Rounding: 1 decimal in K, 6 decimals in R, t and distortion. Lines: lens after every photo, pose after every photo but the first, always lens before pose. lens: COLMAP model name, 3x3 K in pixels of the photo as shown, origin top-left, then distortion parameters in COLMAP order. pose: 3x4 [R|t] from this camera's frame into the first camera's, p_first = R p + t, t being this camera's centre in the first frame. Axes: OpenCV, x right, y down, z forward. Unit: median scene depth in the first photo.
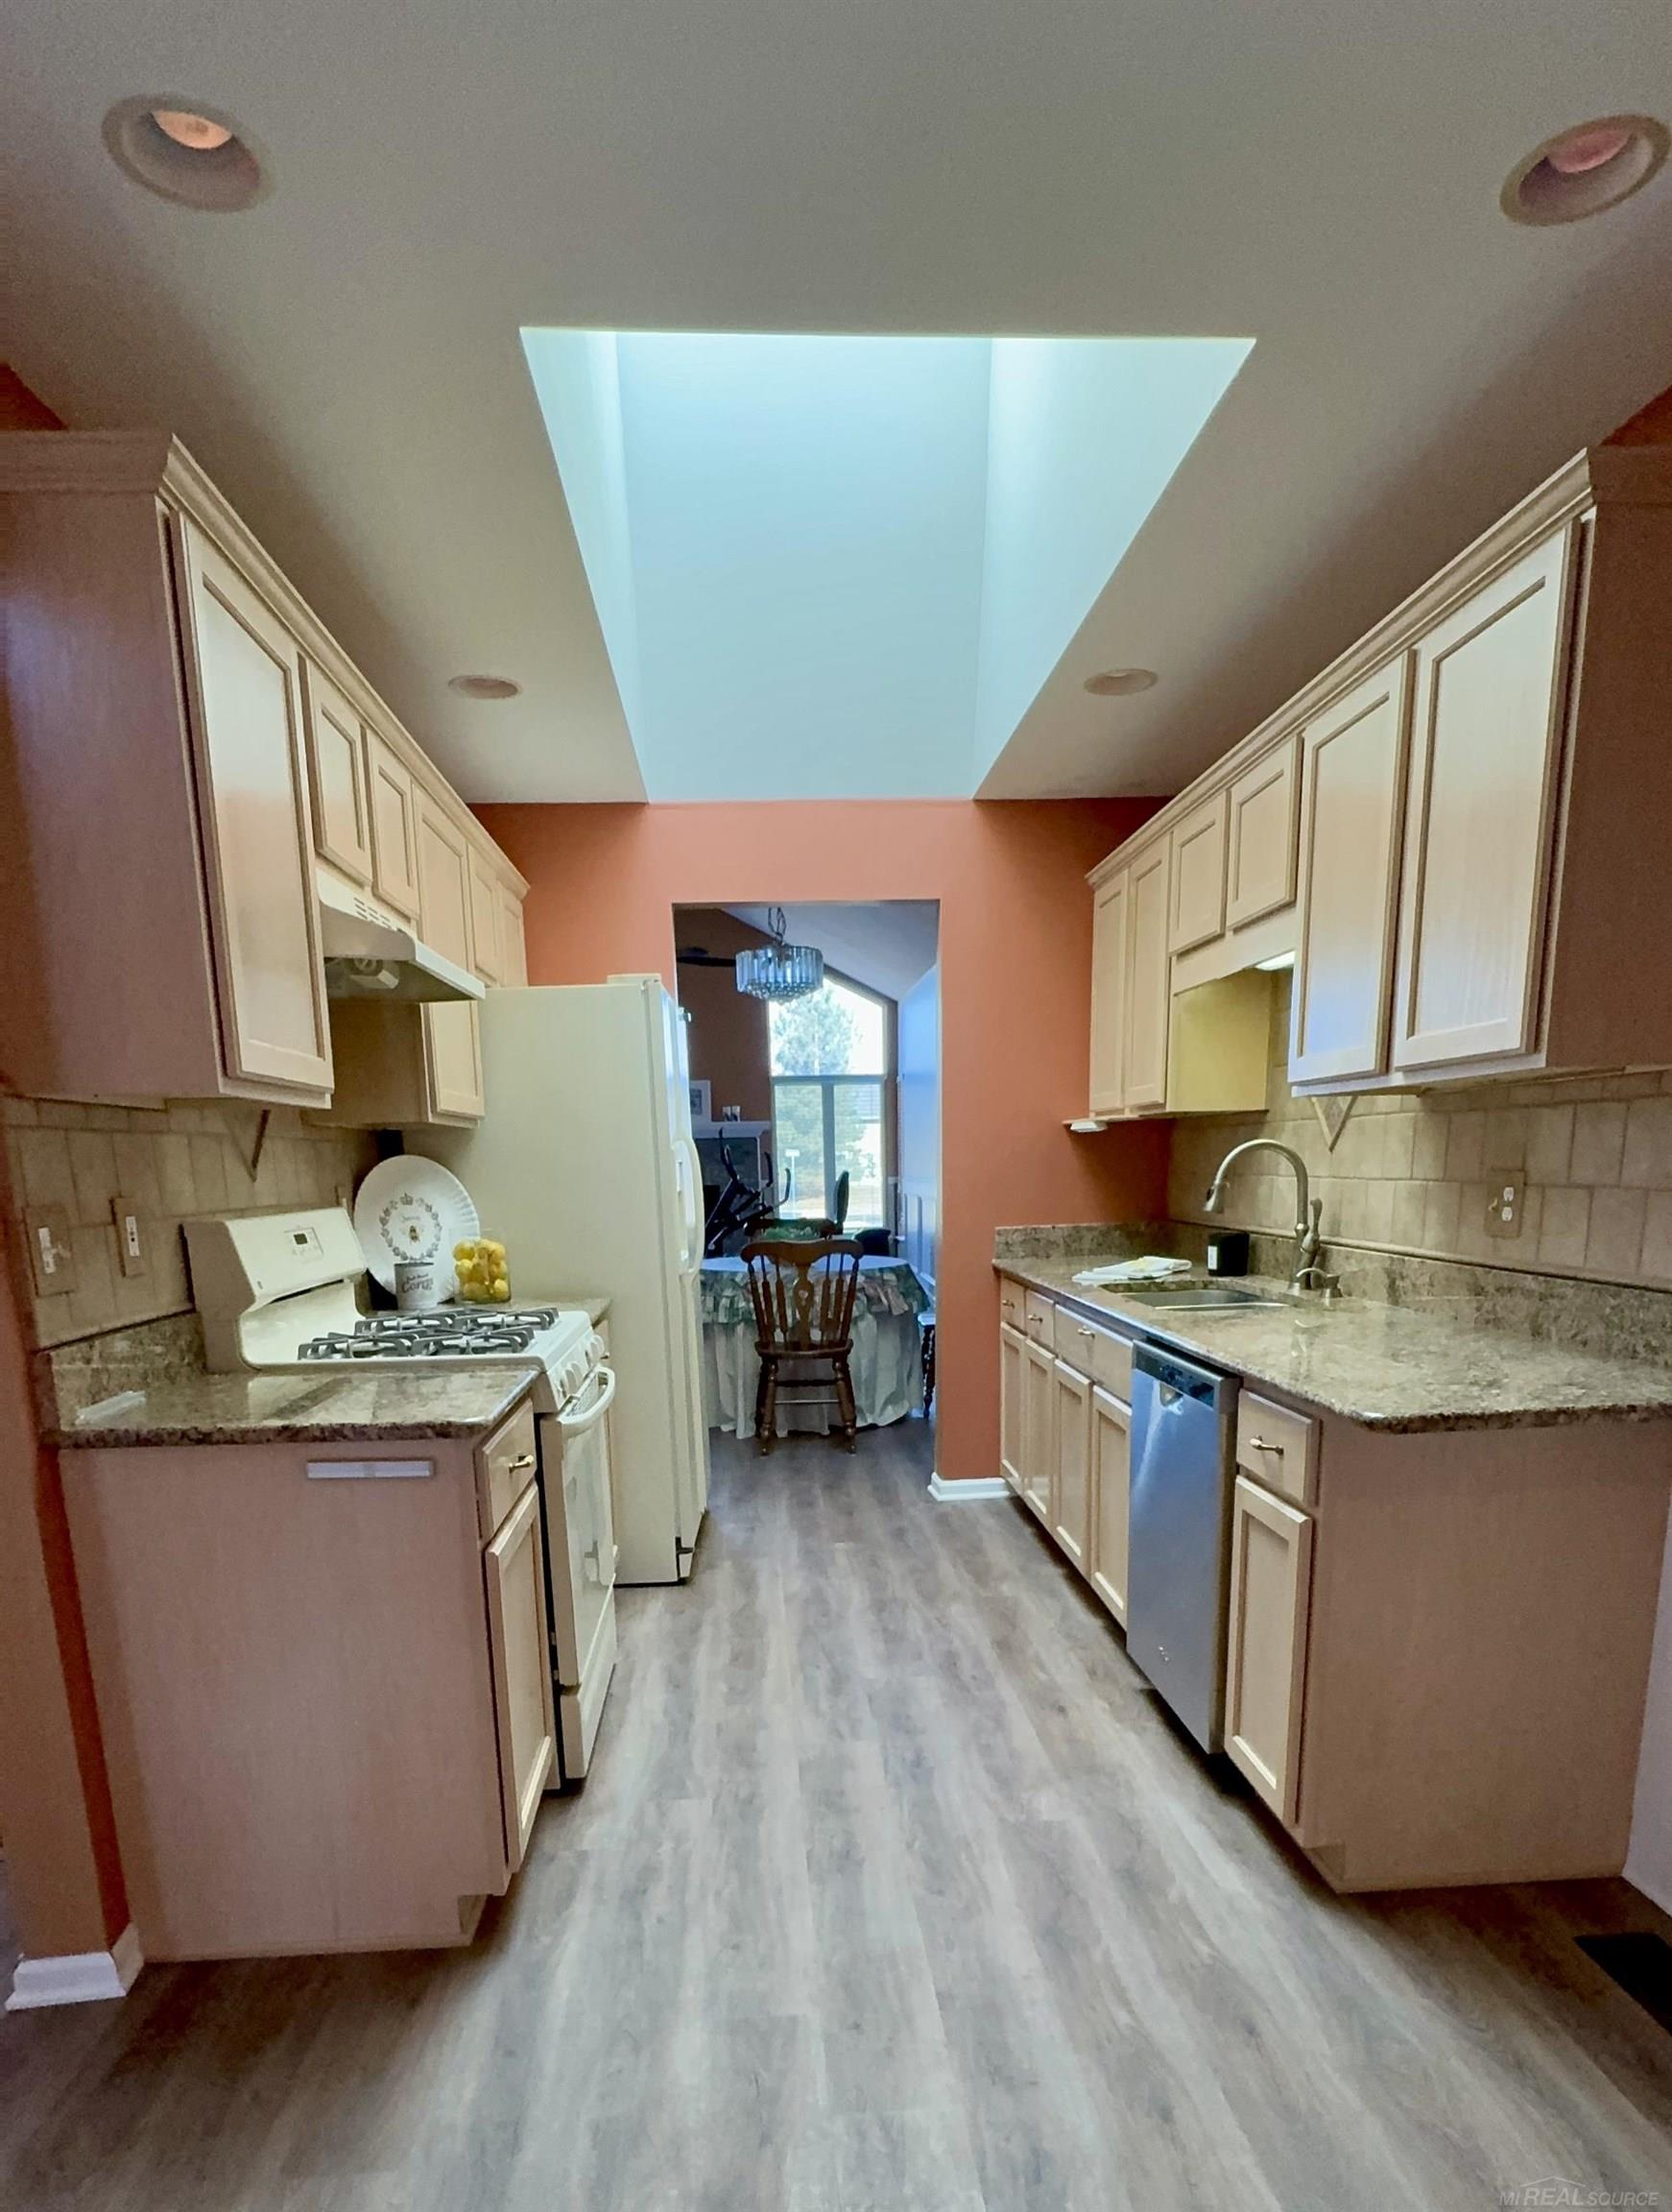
lens RADIAL K [[1361.5, 0, 841.8], [0, 1361.5, 1480.9], [0, 0, 1]] dist [0.002612, 0.000639]
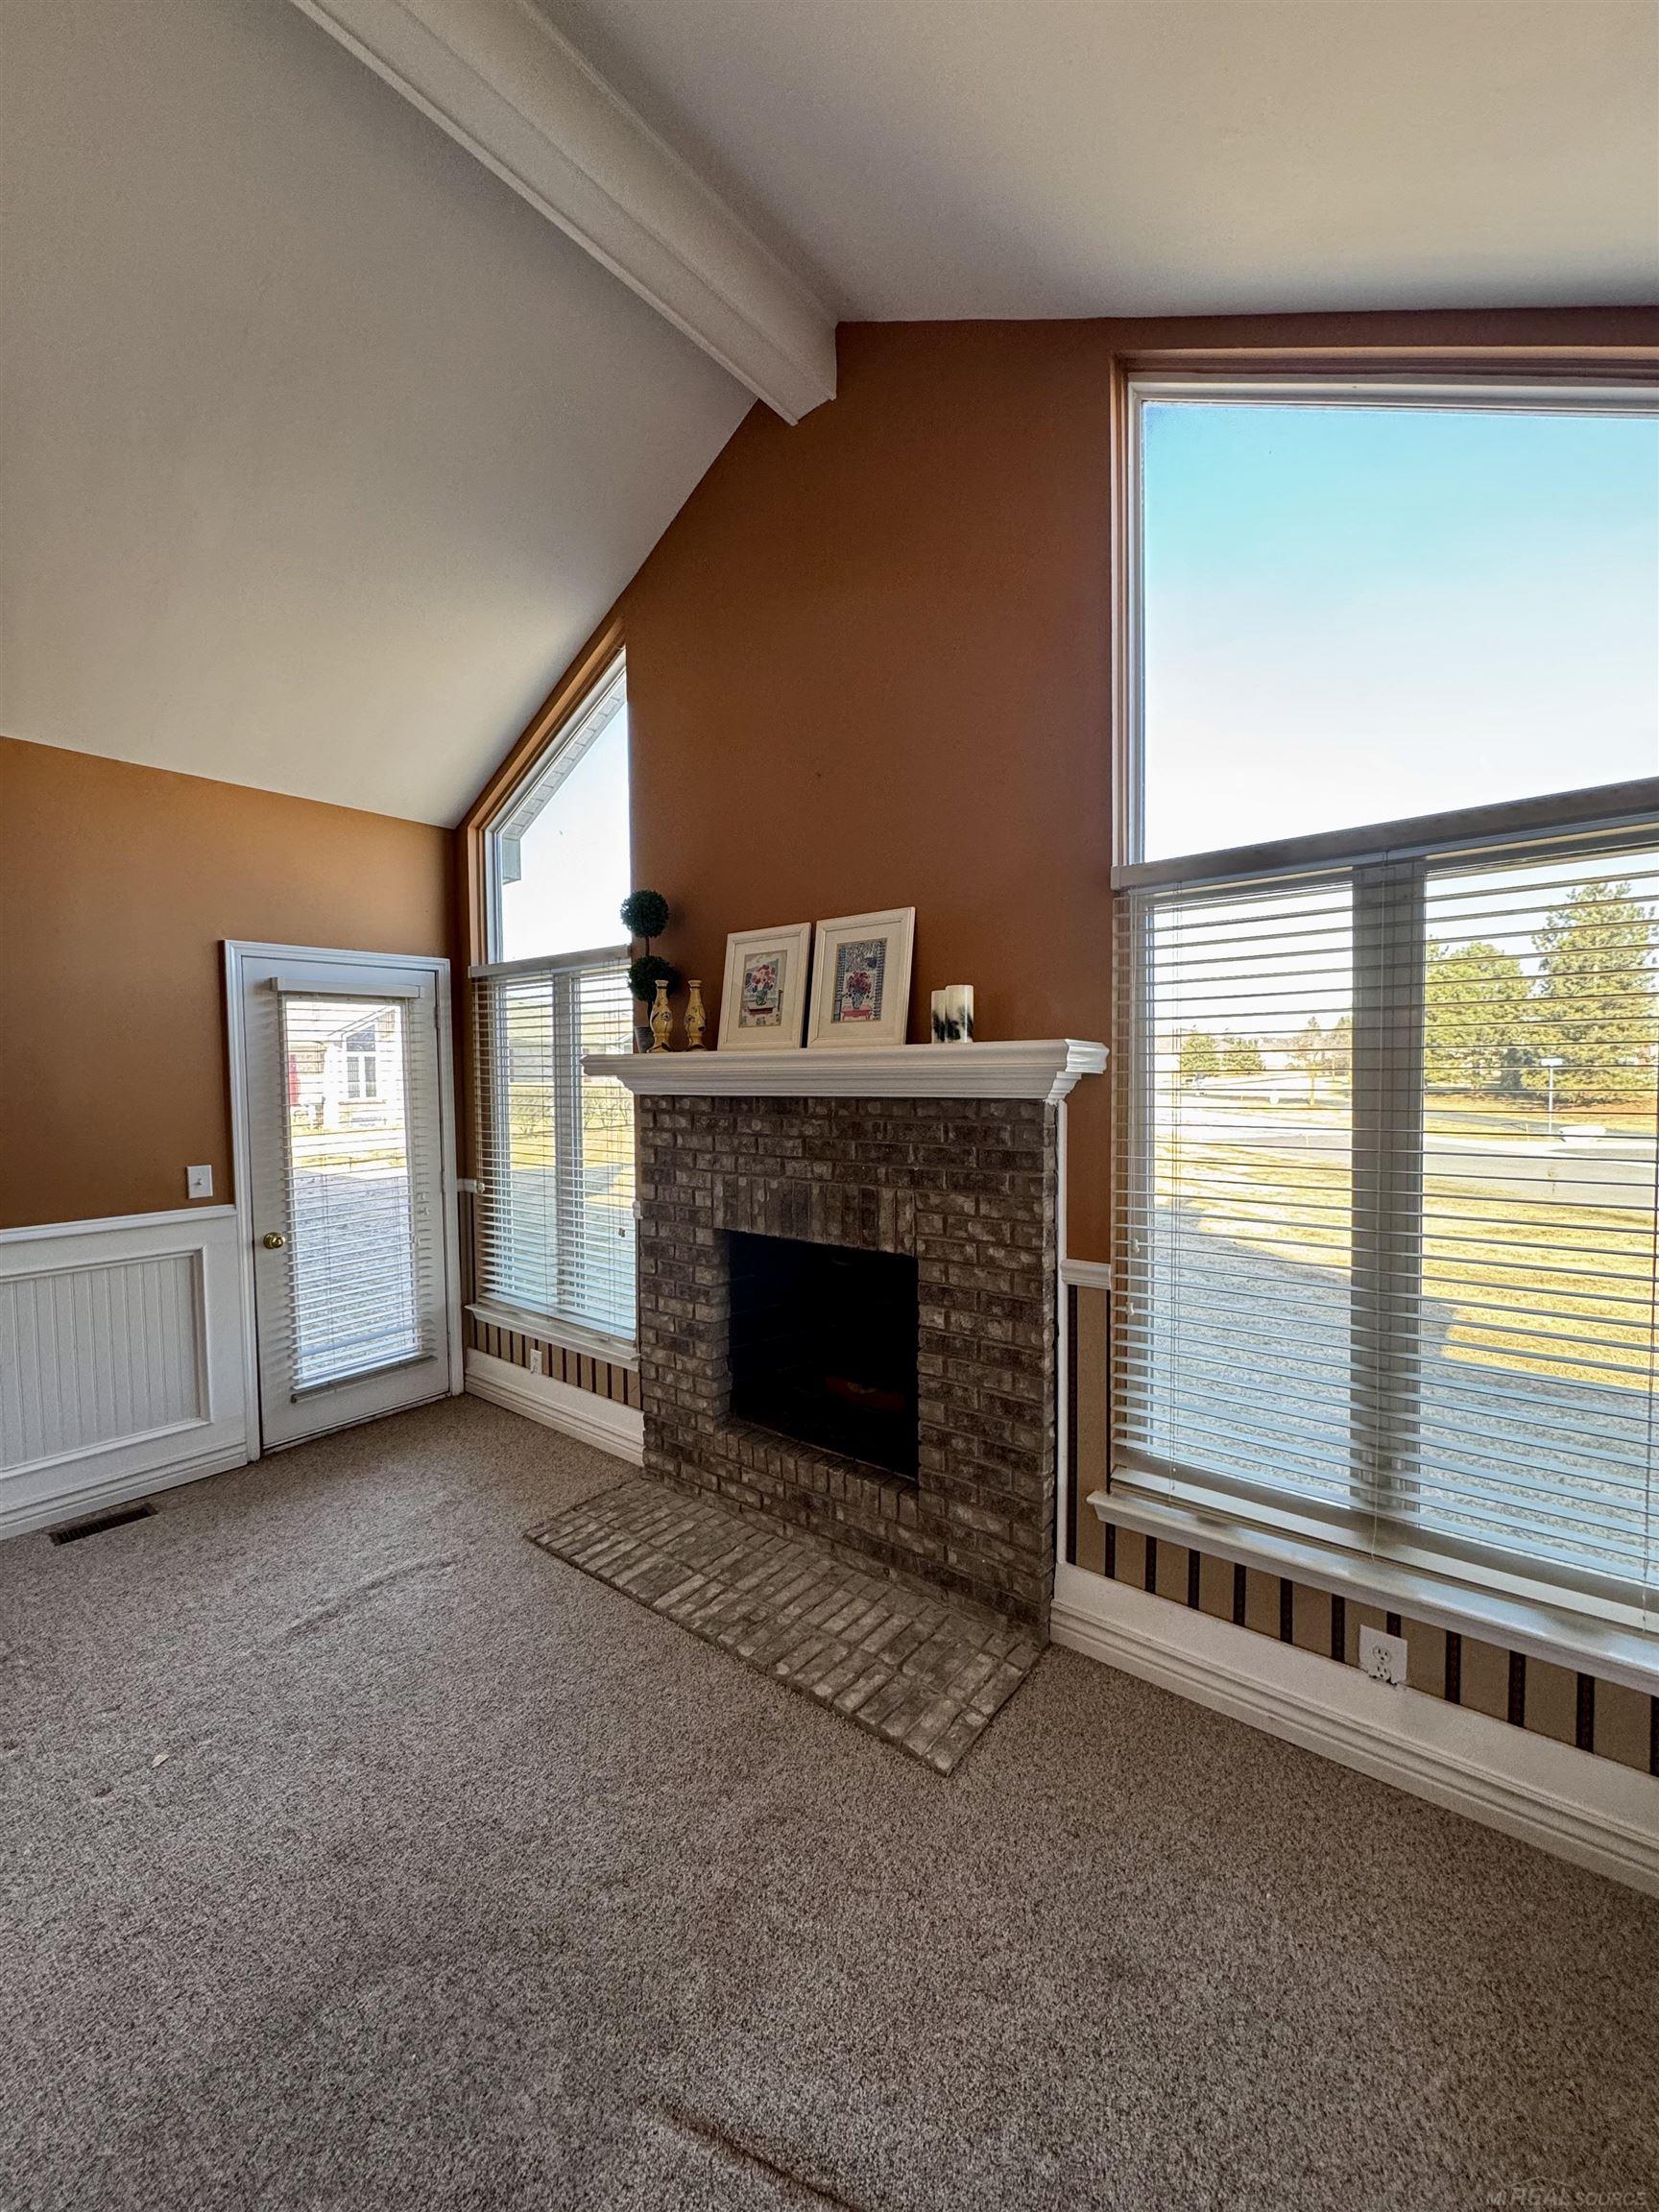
lens RADIAL K [[882.7, 0, 833.6], [0, 882.7, 1104.2], [0, 0, 1]] dist [0.001390, 0.000111]
pose [[0.734634, 0.037522, -0.677425, 0.115474], [-0.156077, 0.981037, -0.114919, -1.165737], [0.660267, 0.190154, 0.726560, 4.393360]]
